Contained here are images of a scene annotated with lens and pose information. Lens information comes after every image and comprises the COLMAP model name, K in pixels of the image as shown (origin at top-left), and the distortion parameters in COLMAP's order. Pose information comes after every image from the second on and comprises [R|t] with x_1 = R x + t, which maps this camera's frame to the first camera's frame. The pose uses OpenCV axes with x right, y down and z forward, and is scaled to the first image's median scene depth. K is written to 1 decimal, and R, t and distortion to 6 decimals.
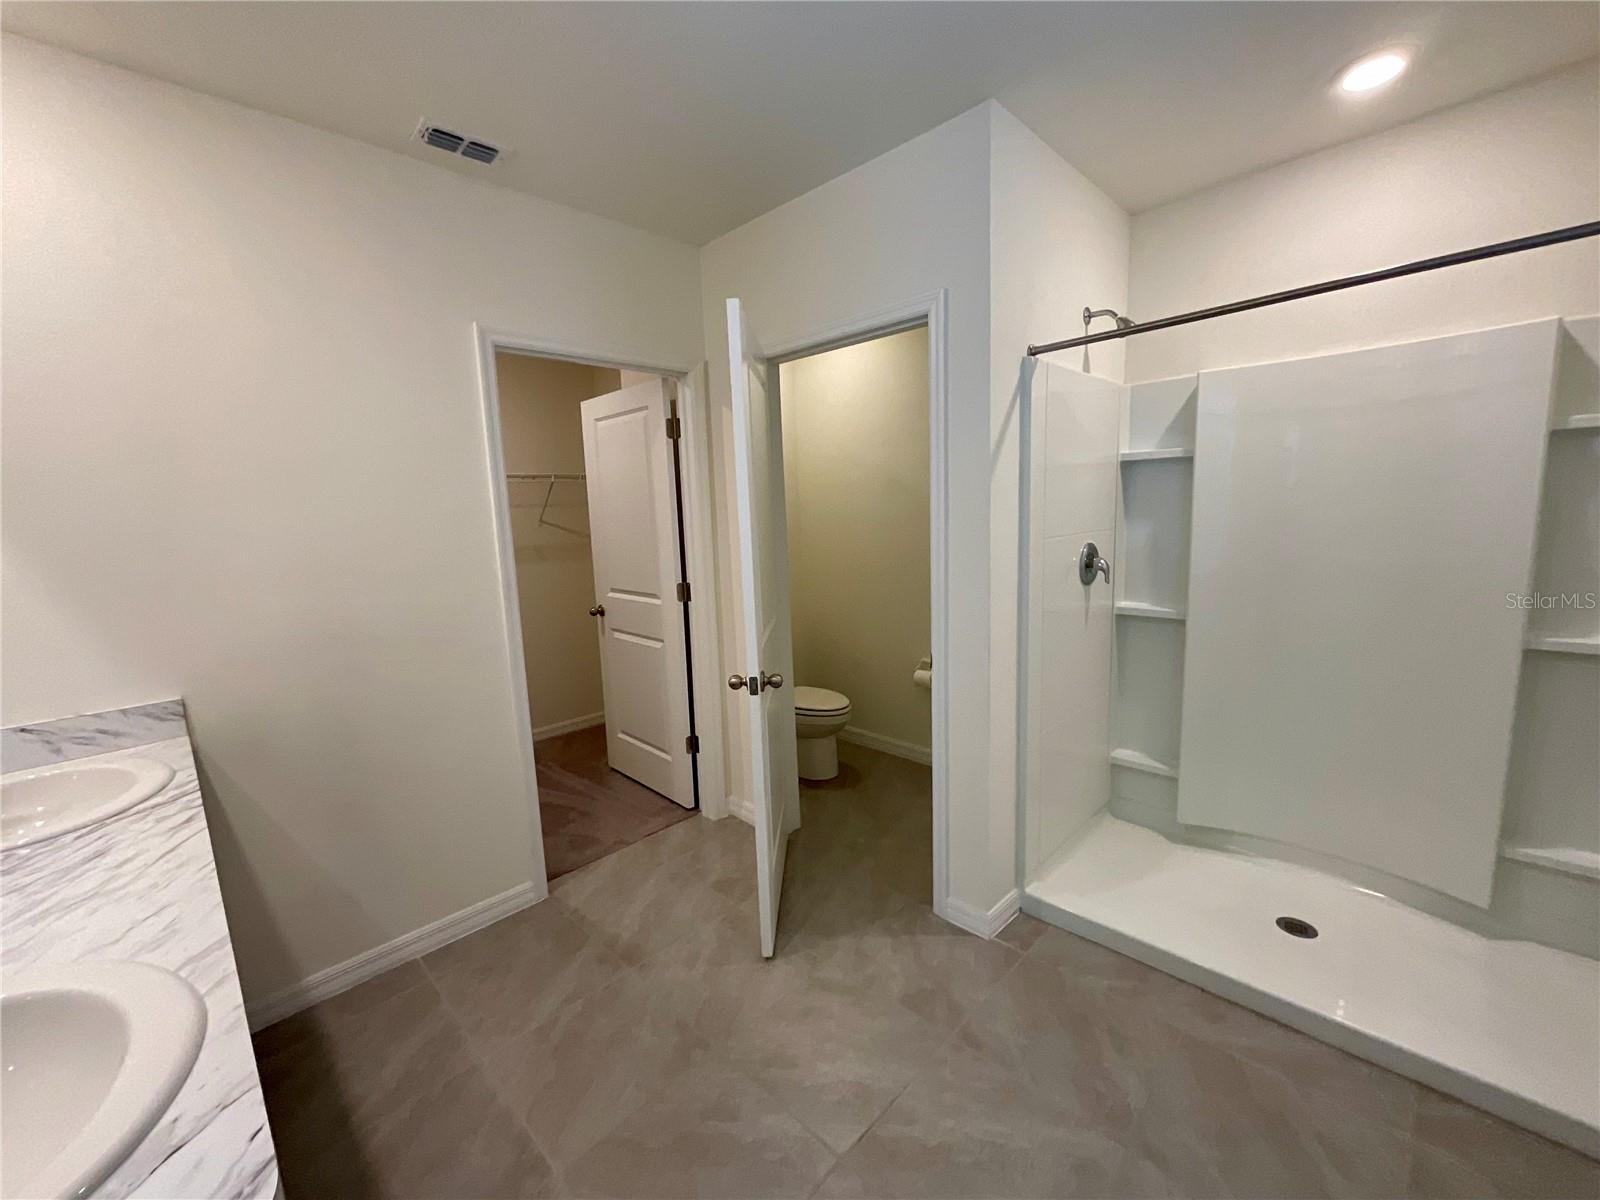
lens RADIAL K [[653.0, 0, 811.6], [0, 653.0, 599.0], [0, 0, 1]] dist [-0.000377, -0.000173]
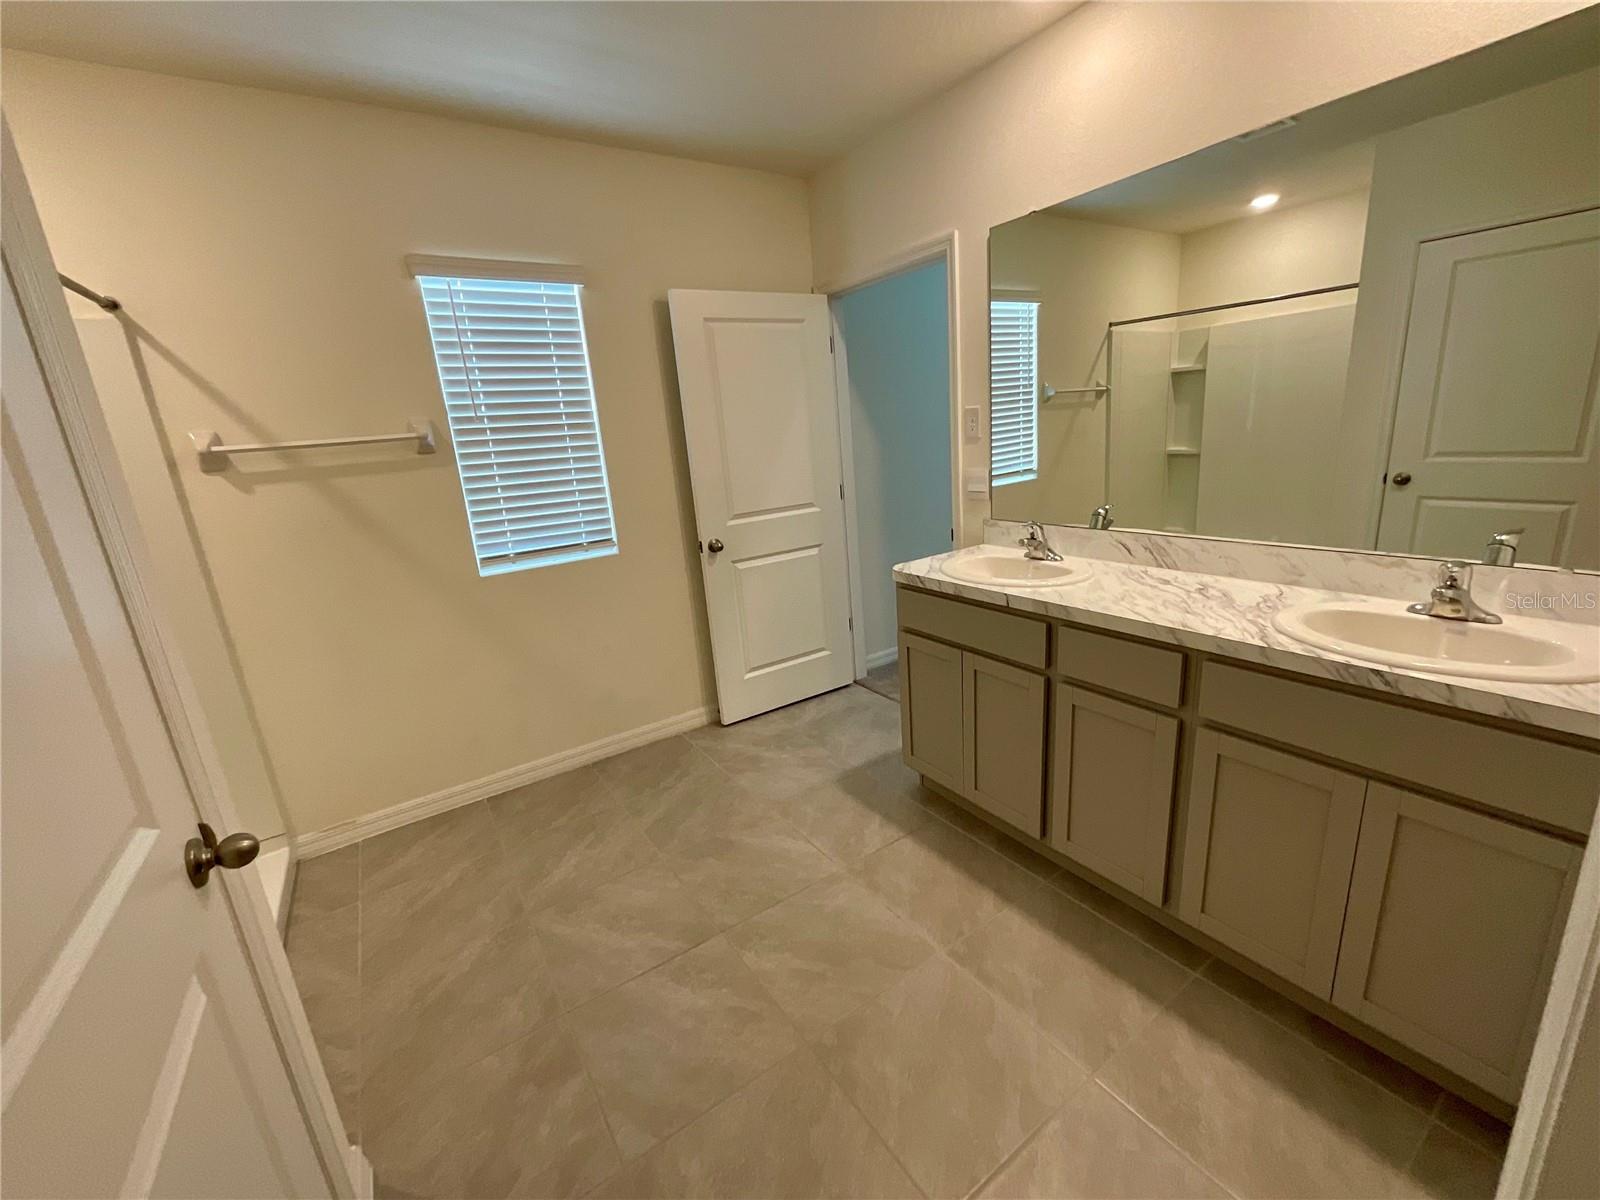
lens RADIAL K [[644.9, 0, 800.0], [0, 644.9, 600.0], [0, 0, 1]] dist [-0.002139, -0.000117]
pose [[-0.970046, 0.048385, 0.238053, -0.346729], [0.138329, 0.915584, 0.377586, -0.174286], [-0.199688, 0.399206, -0.894852, 1.434500]]
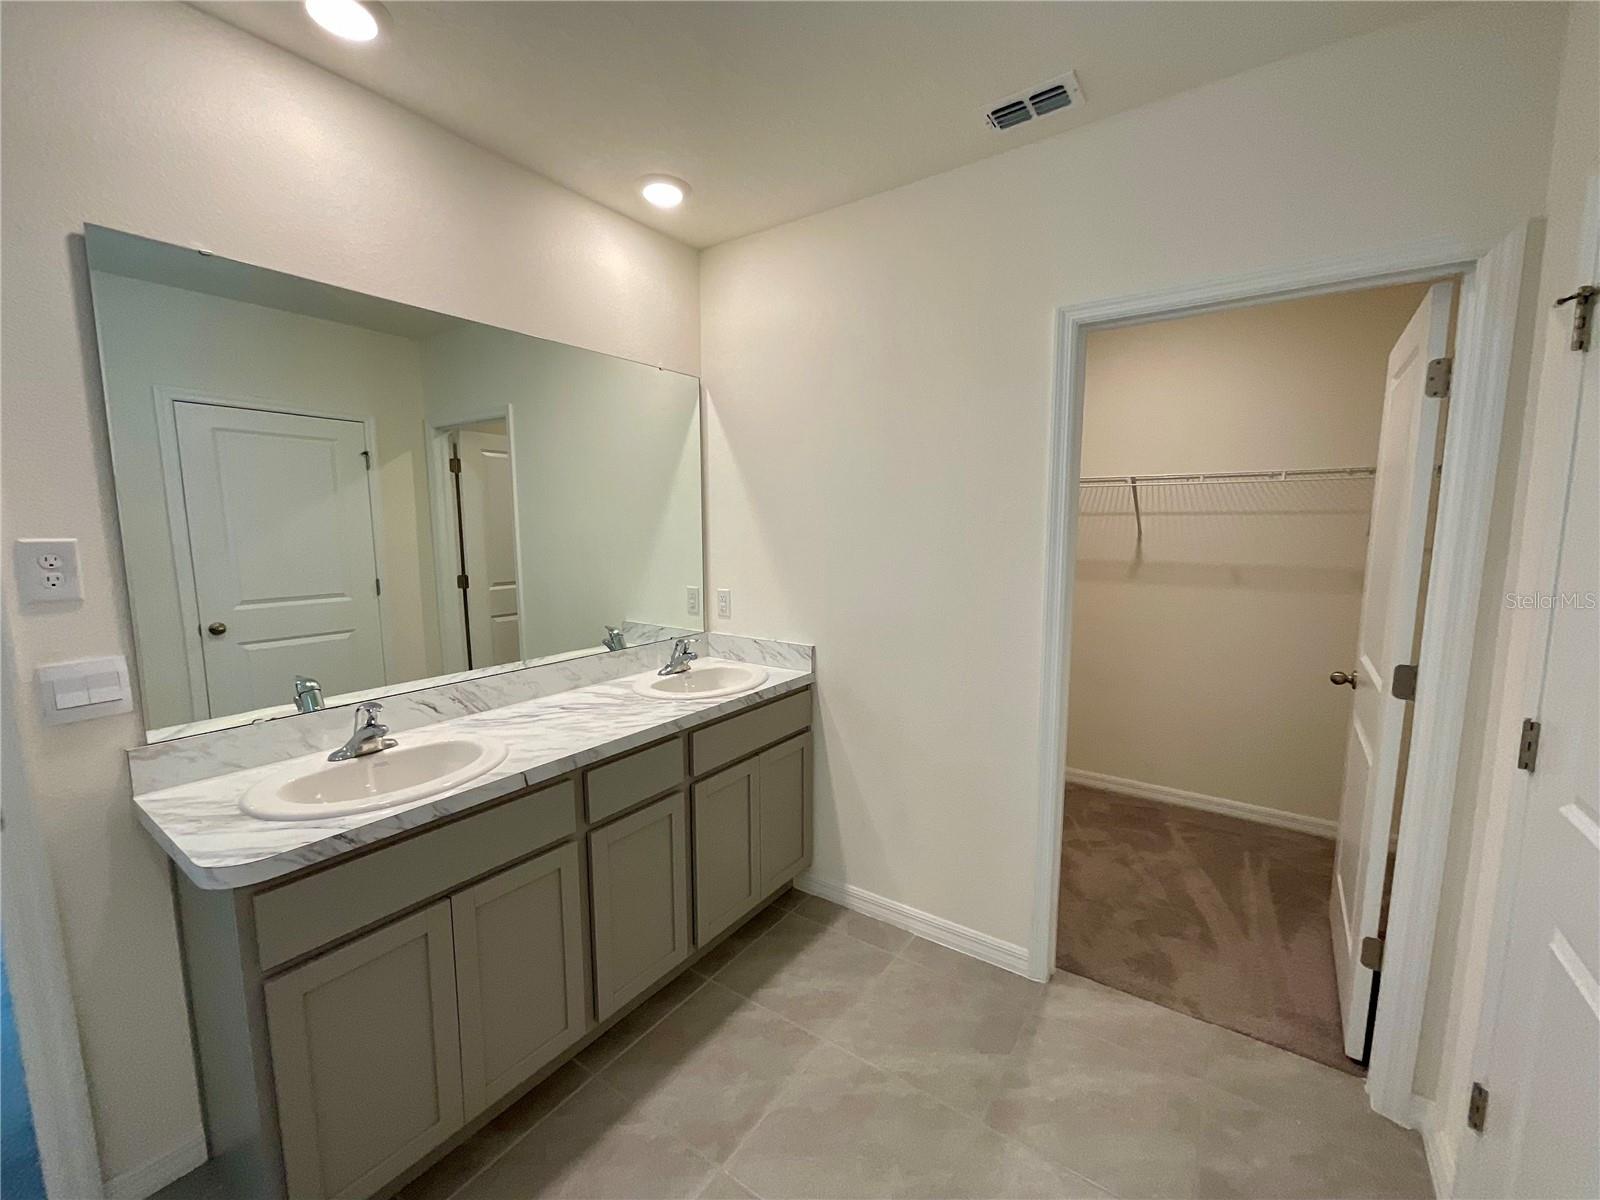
lens RADIAL K [[658.4, 0, 802.8], [0, 658.4, 596.6], [0, 0, 1]] dist [0.000478, 0.000226]
pose [[0.157122, 0.153487, -0.975579, 0.387028], [-0.142787, 0.981000, 0.131343, -0.126862], [0.977202, 0.118663, 0.176052, 0.638169]]
